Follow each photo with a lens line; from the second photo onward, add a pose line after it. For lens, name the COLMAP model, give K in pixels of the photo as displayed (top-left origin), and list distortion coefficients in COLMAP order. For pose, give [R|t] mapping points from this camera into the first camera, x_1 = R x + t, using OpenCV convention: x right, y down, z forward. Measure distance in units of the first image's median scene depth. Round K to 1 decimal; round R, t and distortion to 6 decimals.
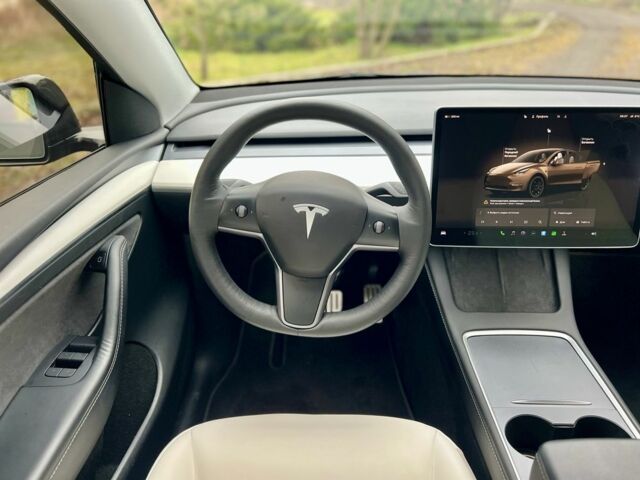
lens RADIAL K [[472.8, 0, 319.6], [0, 472.8, 241.9], [0, 0, 1]] dist [-0.007488, -0.003360]
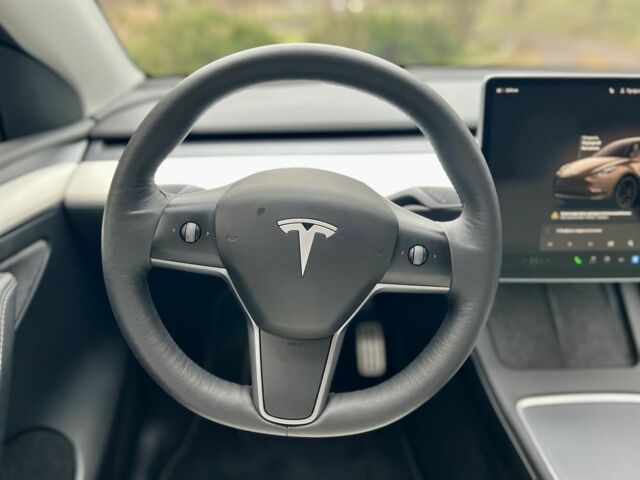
lens RADIAL K [[488.9, 0, 322.5], [0, 488.9, 242.3], [0, 0, 1]] dist [-0.006252, -0.003716]
pose [[0.997801, -0.014395, 0.064699, -0.035055], [0.017727, 0.998529, -0.051236, -0.016144], [-0.063867, 0.052270, 0.996589, 0.340835]]
